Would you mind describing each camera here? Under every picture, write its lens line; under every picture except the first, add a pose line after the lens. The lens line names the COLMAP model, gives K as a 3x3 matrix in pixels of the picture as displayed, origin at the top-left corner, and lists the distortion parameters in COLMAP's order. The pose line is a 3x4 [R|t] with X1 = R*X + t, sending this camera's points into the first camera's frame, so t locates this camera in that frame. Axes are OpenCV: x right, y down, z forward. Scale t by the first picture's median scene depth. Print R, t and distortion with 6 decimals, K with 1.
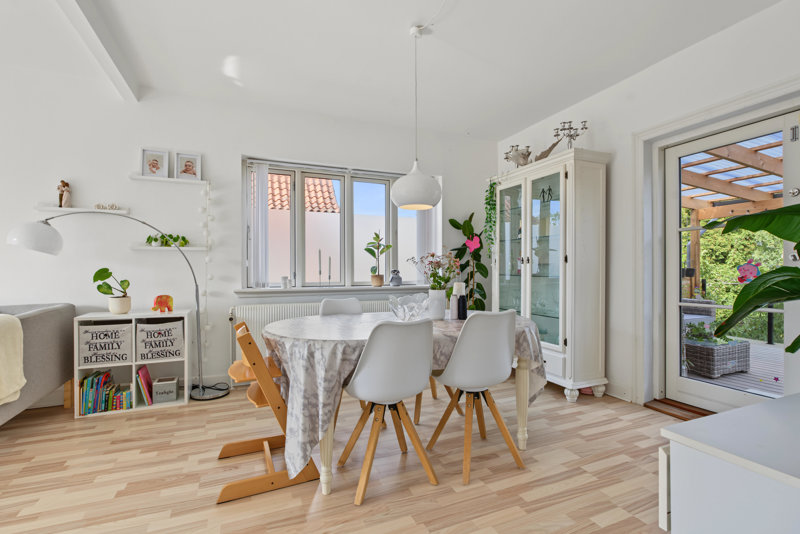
lens RADIAL K [[364.1, 0, 395.0], [0, 364.1, 268.6], [0, 0, 1]] dist [-0.003867, 0.000097]
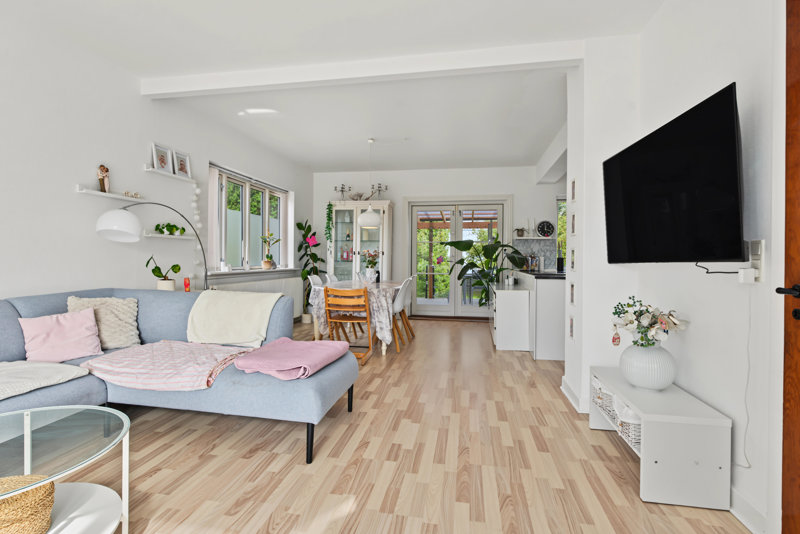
lens RADIAL K [[389.0, 0, 398.0], [0, 389.0, 261.1], [0, 0, 1]] dist [-0.002827, -0.000049]
pose [[0.544780, 0.002982, 0.838574, -1.463654], [-0.014534, 0.999877, 0.005886, 0.002255], [-0.838453, -0.015394, 0.544757, -0.279158]]
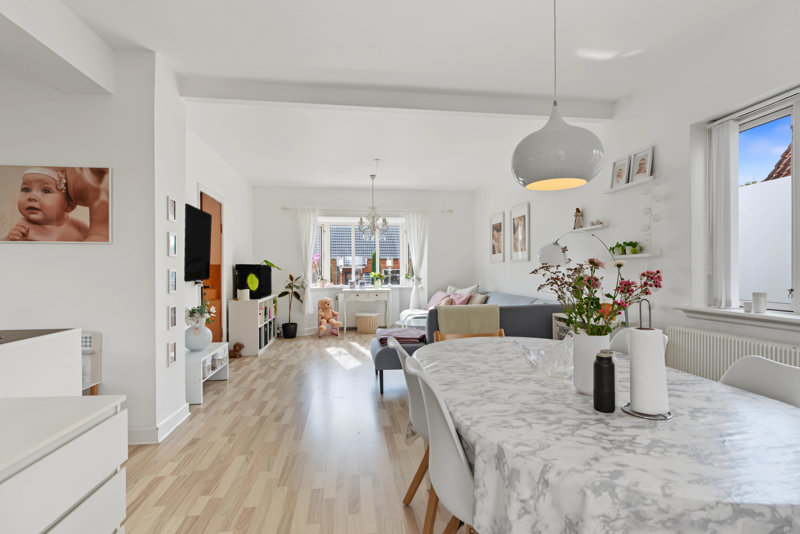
lens RADIAL K [[389.0, 0, 398.2], [0, 389.0, 274.3], [0, 0, 1]] dist [-0.002827, -0.000049]
pose [[-0.262884, 0.011044, -0.964764, 0.637731], [0.010195, 0.999910, 0.008668, -0.026824], [0.964774, -0.007557, -0.262973, 0.801607]]
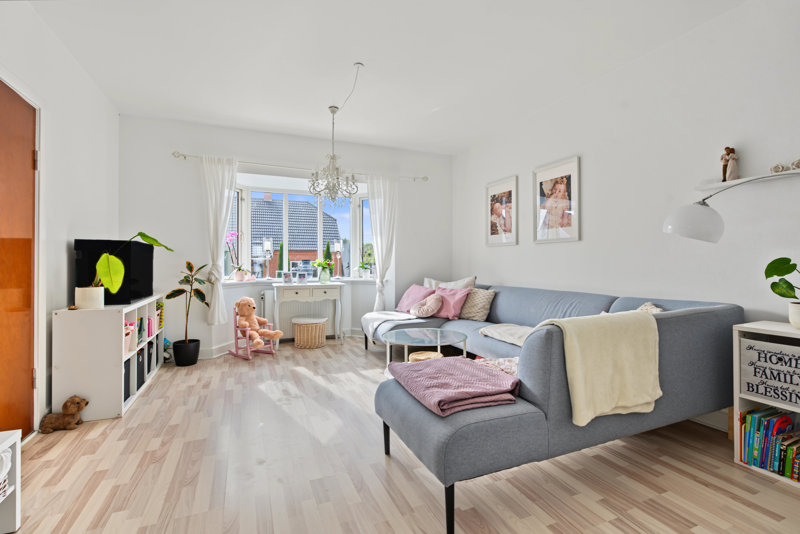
lens RADIAL K [[369.4, 0, 397.9], [0, 369.4, 262.4], [0, 0, 1]] dist [-0.000937, -0.001491]
pose [[-0.000180, -0.003500, -0.999994, -0.126977], [0.007359, 0.999967, -0.003501, 0.004634], [0.999973, -0.007360, -0.000155, 0.306567]]
